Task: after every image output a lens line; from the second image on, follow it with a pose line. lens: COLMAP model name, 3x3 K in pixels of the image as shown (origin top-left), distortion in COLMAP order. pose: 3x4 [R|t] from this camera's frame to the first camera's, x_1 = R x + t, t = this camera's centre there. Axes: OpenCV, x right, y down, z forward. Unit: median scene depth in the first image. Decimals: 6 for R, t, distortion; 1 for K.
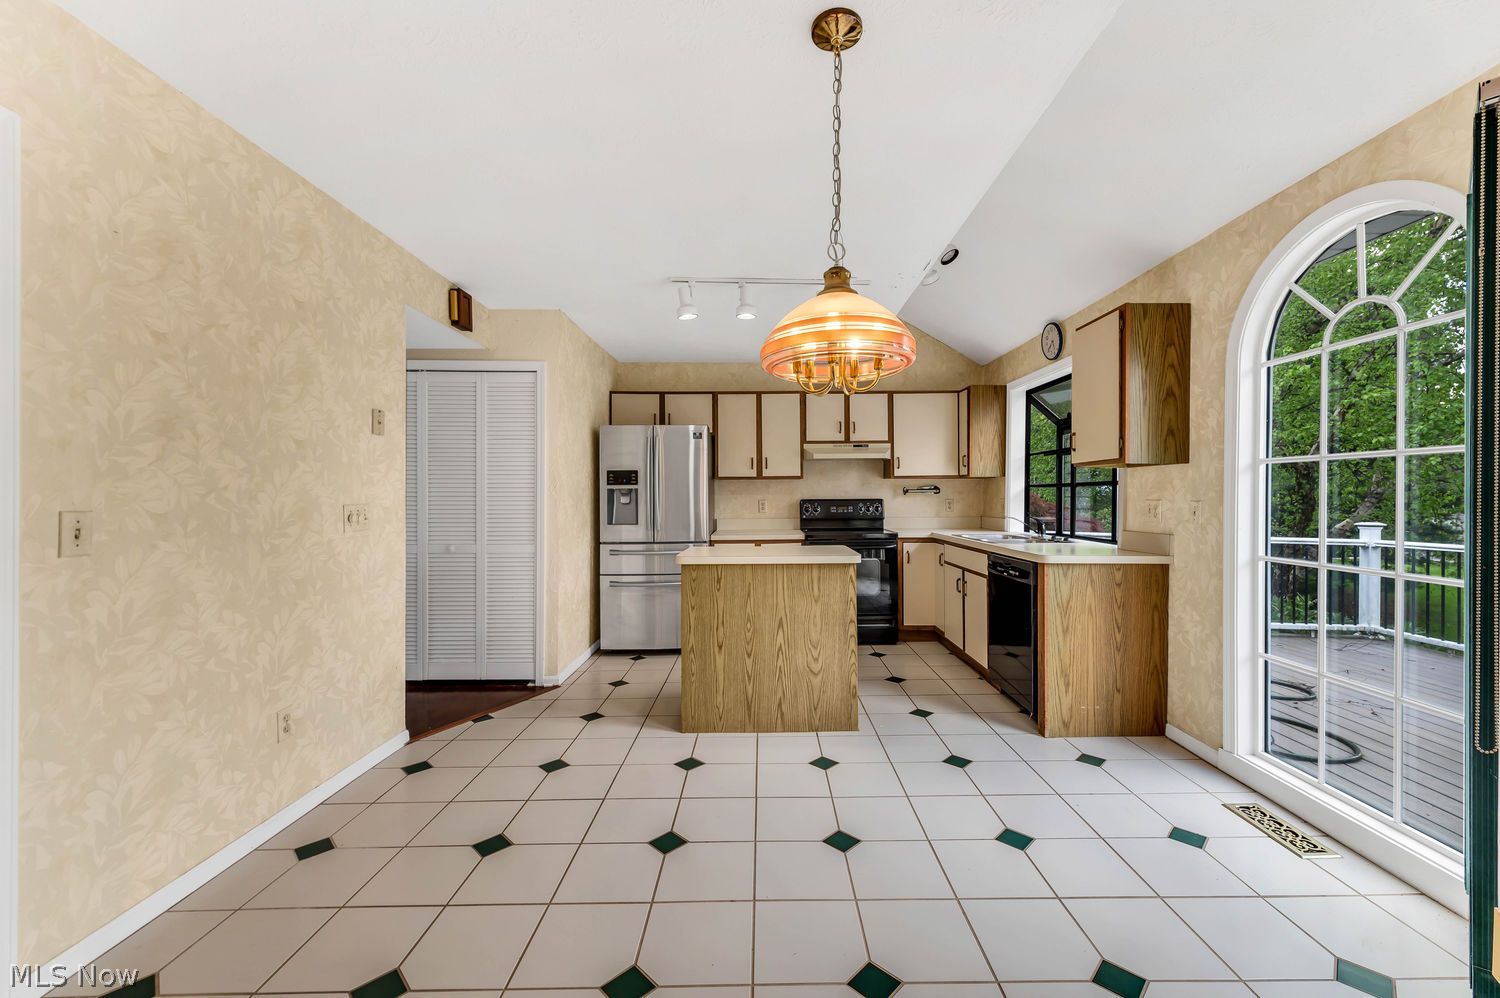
lens RADIAL K [[595.8, 0, 769.0], [0, 595.8, 497.3], [0, 0, 1]] dist [0.013322, -0.003231]
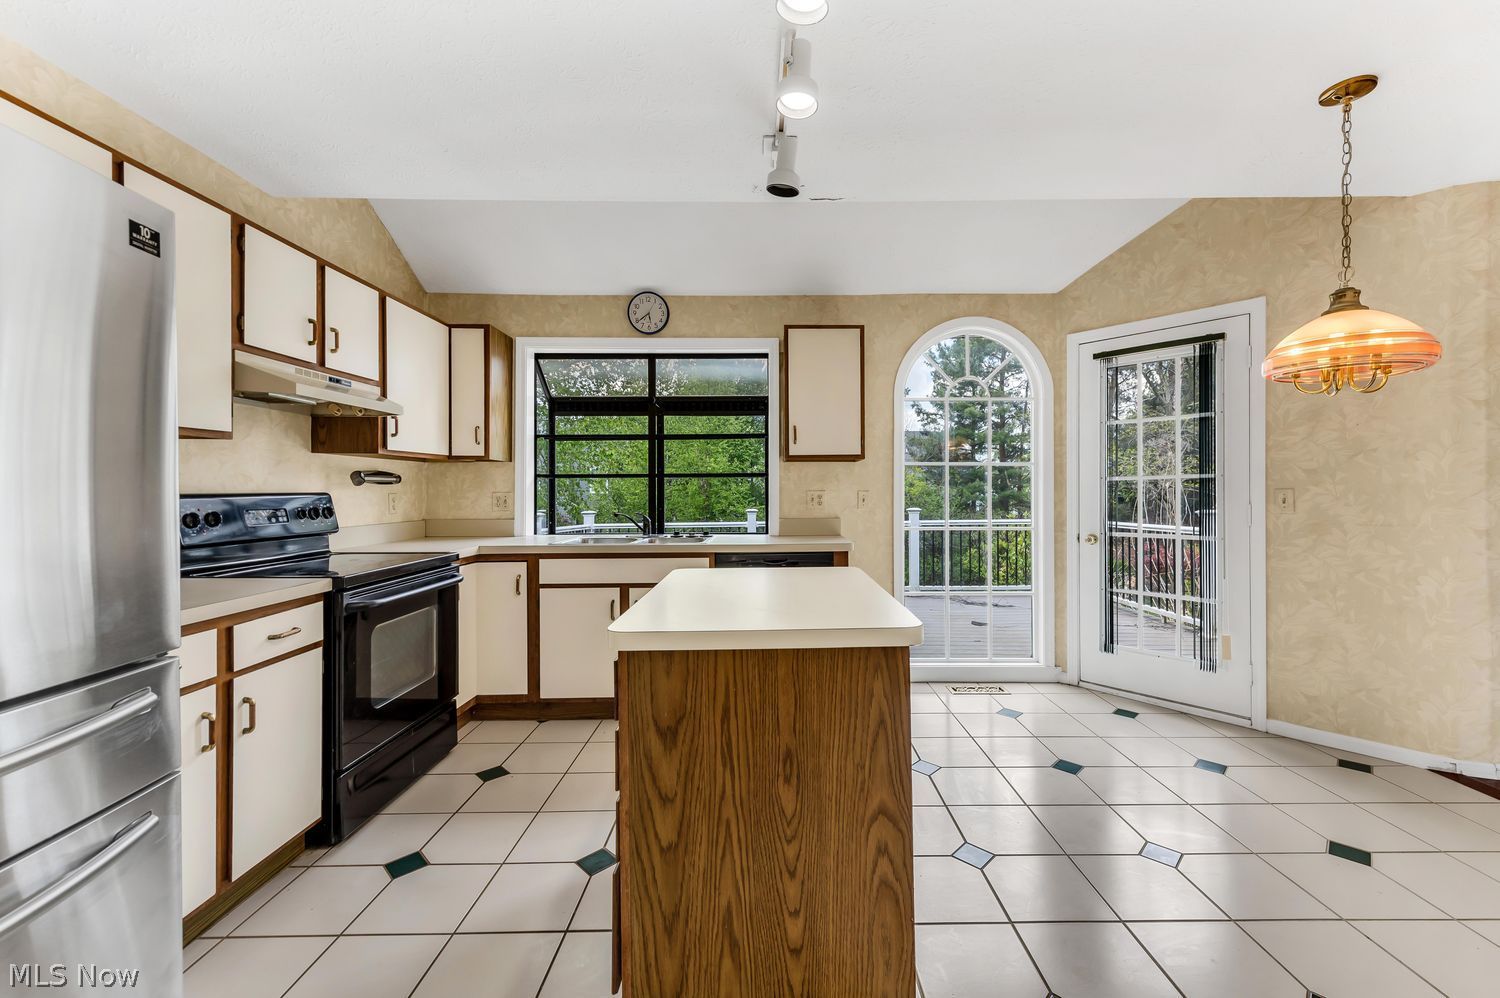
lens RADIAL K [[595.8, 0, 775.9], [0, 595.8, 491.8], [0, 0, 1]] dist [0.013322, -0.003231]
pose [[0.001380, 0.000264, 0.999999, -0.500893], [0.005646, 0.999984, -0.000272, 0.006564], [-0.999983, 0.005646, 0.001378, 0.991008]]
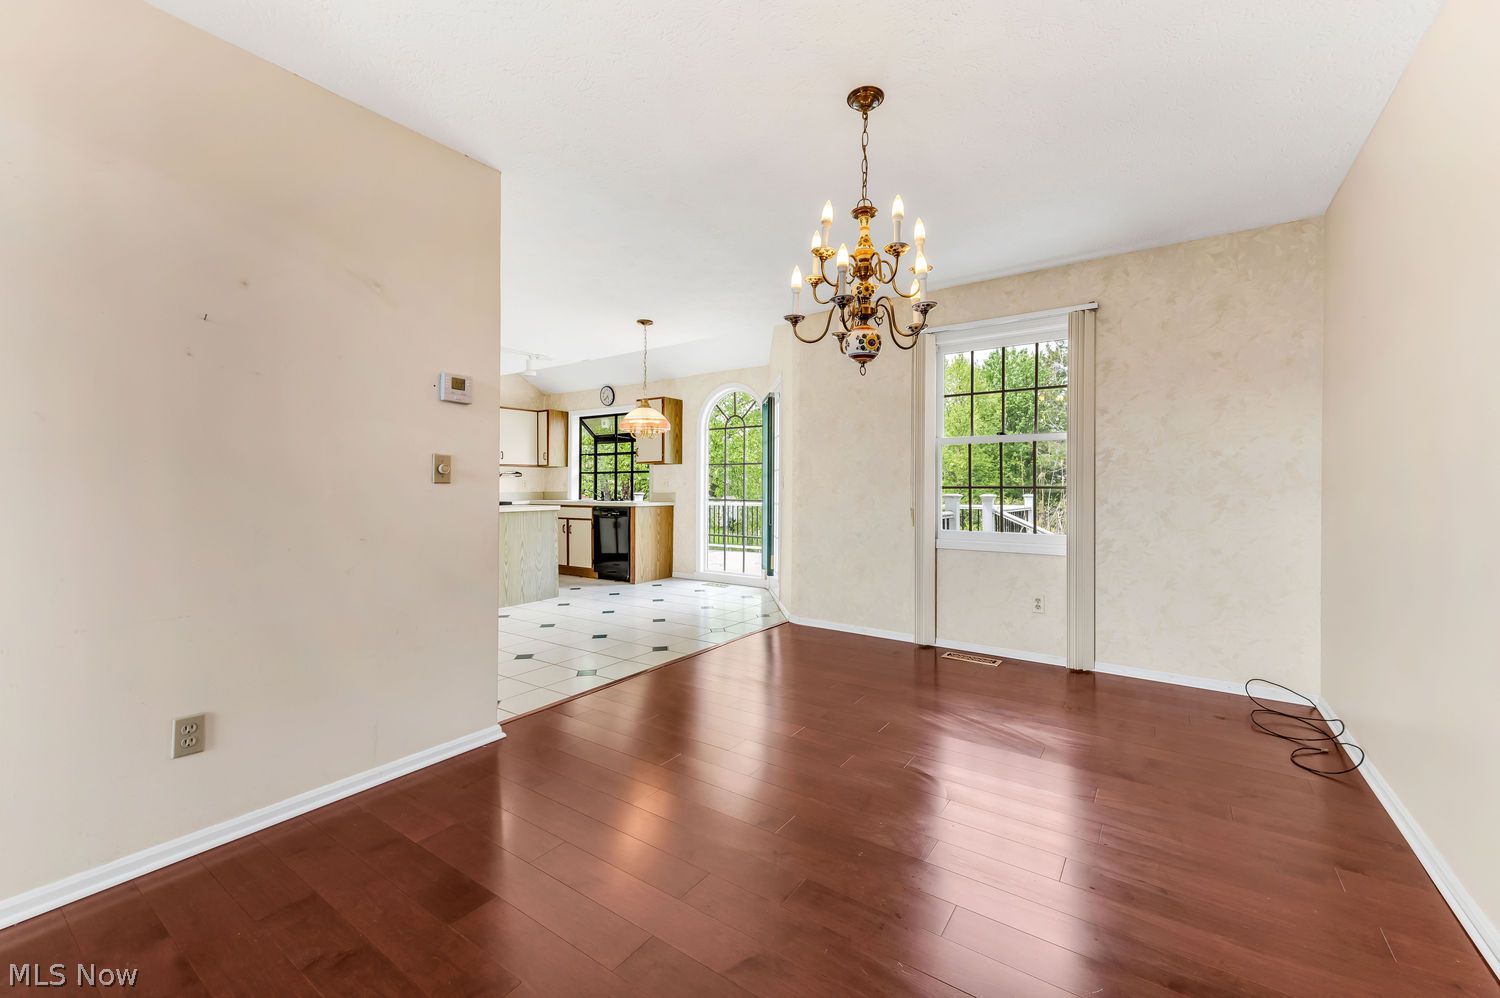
lens RADIAL K [[595.8, 0, 765.6], [0, 595.8, 487.4], [0, 0, 1]] dist [0.013322, -0.003231]
pose [[0.572429, 0.000756, 0.819954, -0.955708], [0.001356, 0.999997, -0.001869, 0.038965], [-0.819953, 0.002181, 0.572427, -0.592518]]
